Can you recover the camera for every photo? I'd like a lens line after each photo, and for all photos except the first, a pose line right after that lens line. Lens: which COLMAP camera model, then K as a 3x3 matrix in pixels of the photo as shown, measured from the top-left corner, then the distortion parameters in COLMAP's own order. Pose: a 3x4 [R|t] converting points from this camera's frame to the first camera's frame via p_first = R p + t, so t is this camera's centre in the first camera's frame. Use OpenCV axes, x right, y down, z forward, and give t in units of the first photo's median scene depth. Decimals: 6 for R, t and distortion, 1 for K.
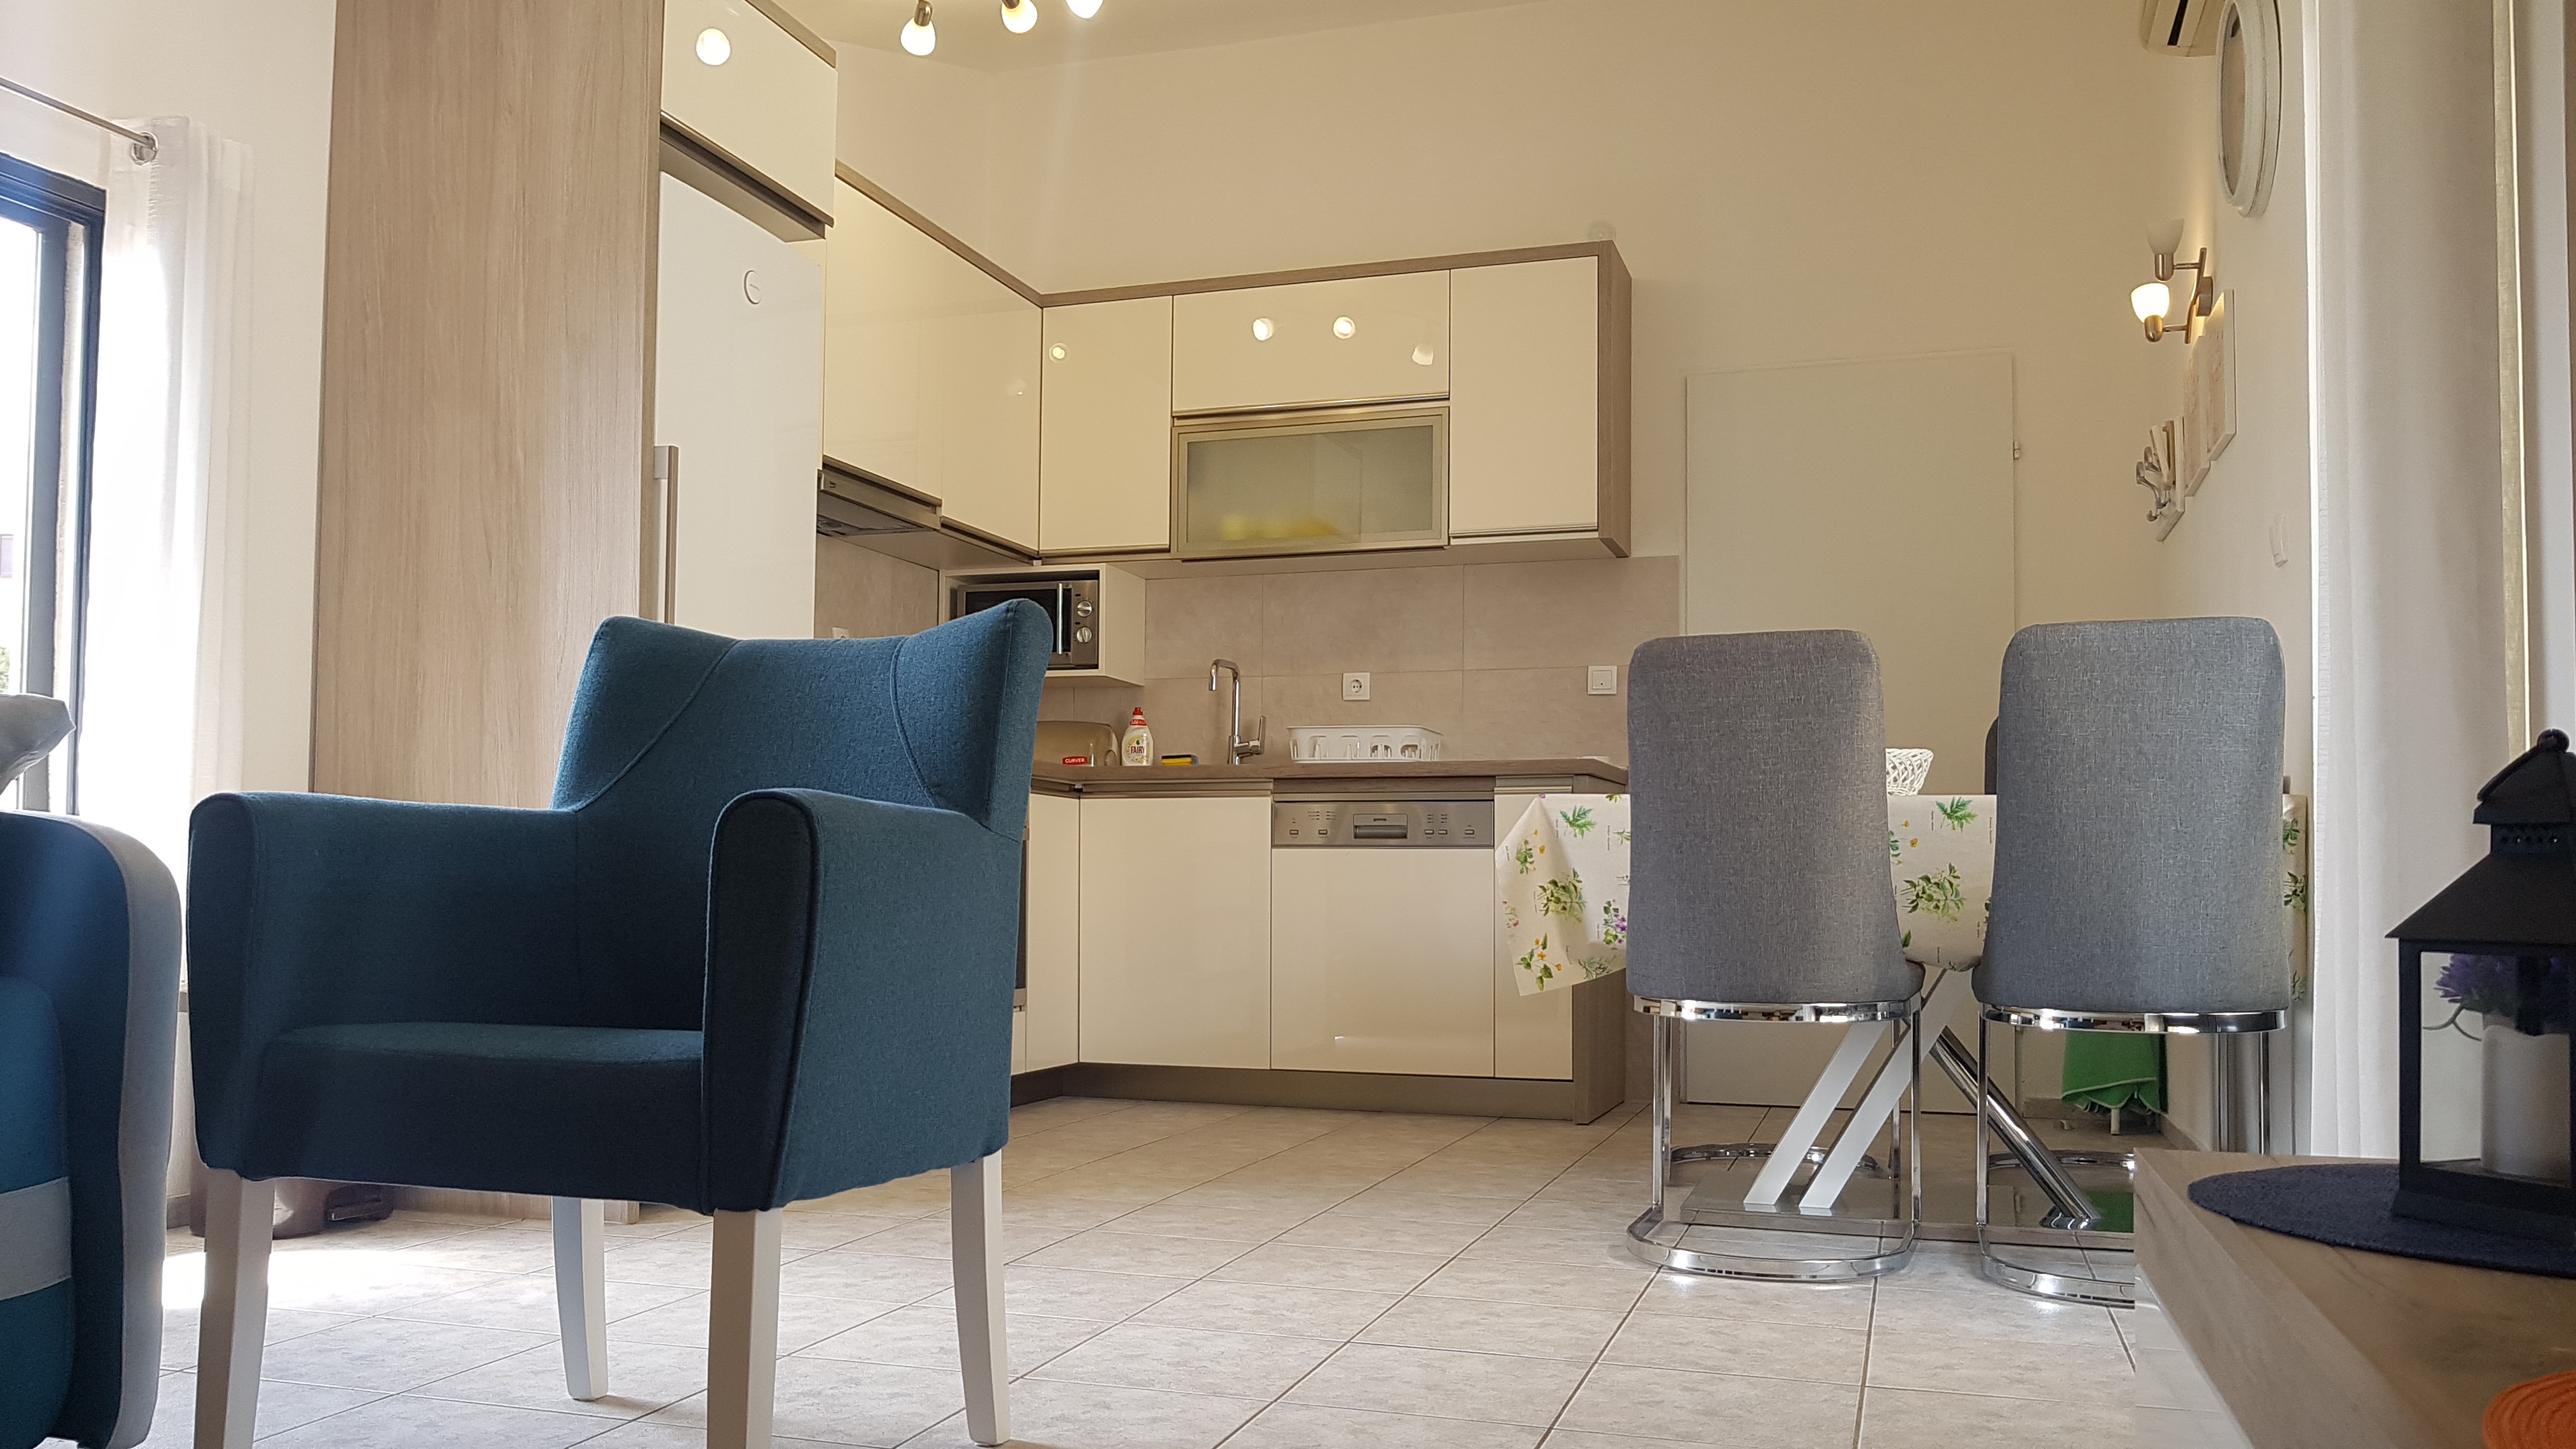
lens RADIAL K [[2041.4, 0, 1244.4], [0, 2041.4, 779.9], [0, 0, 1]] dist [0.023166, -0.048779]
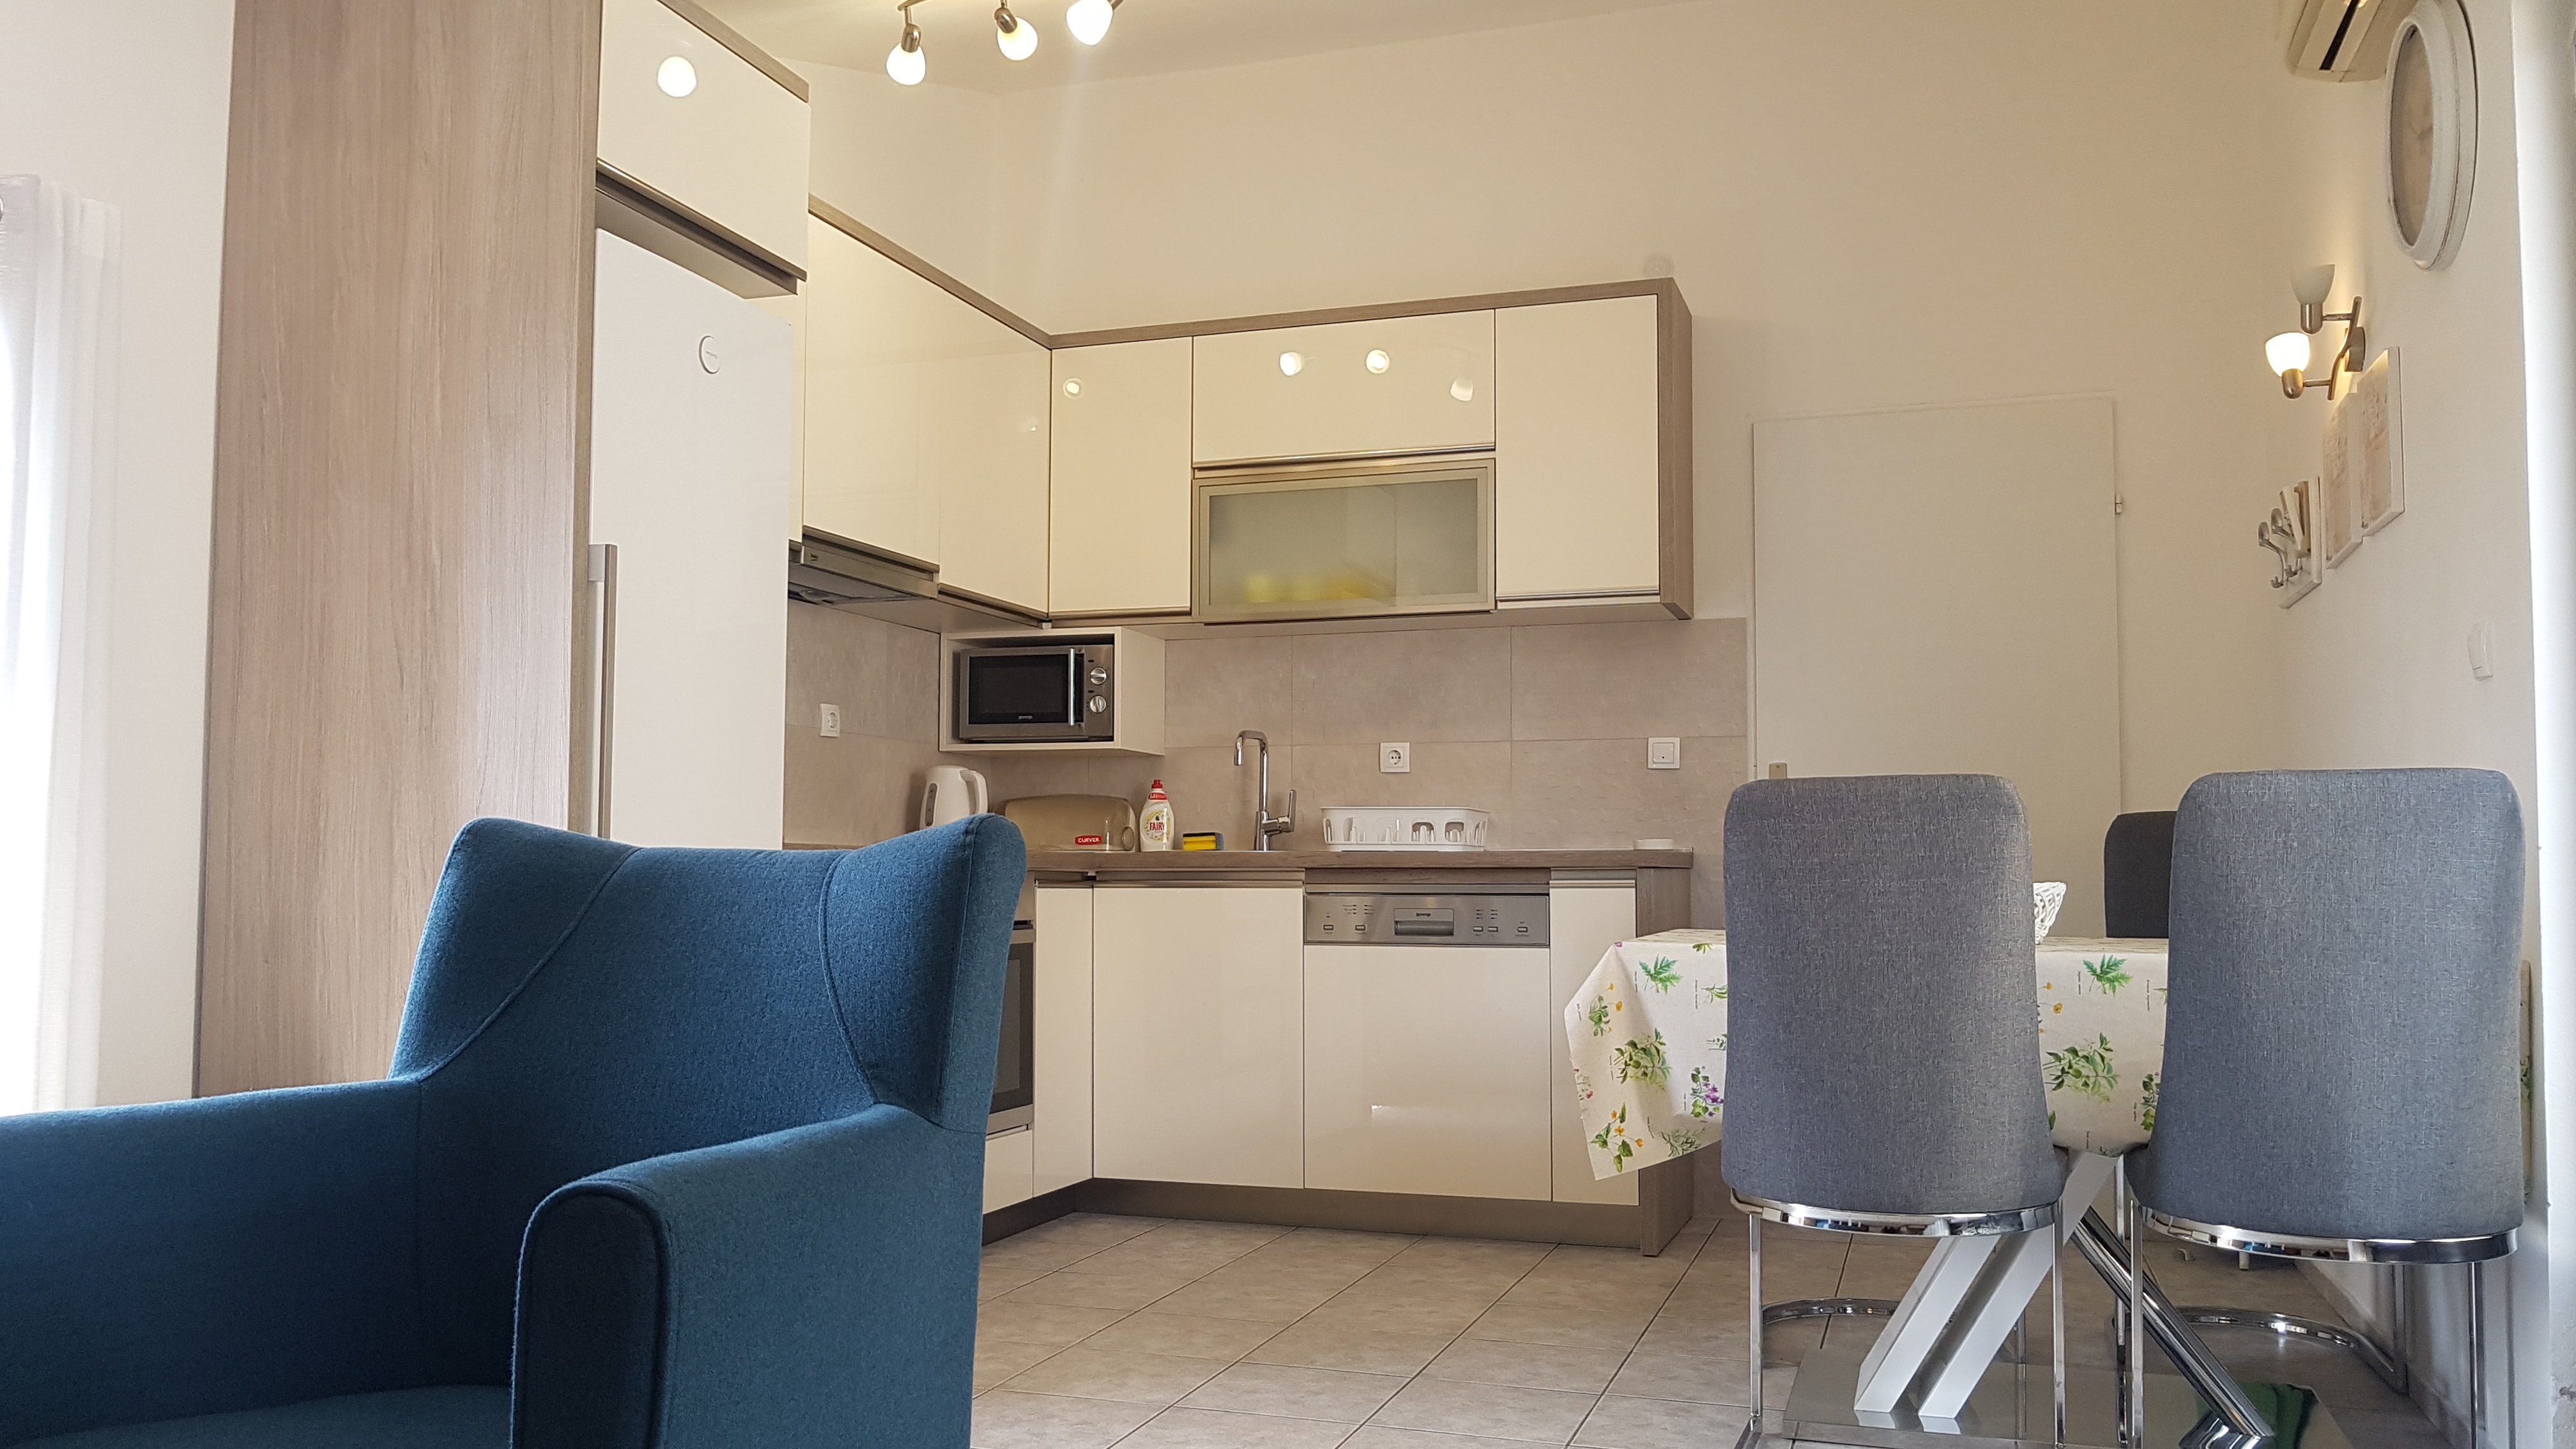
lens RADIAL K [[2041.4, 0, 1273.0], [0, 2041.4, 746.6], [0, 0, 1]] dist [0.023166, -0.048779]
pose [[0.999980, -0.006310, -0.000812, 0.000988], [0.006298, 0.999882, -0.014019, -0.046736], [0.000900, 0.014013, 0.999901, 0.098942]]
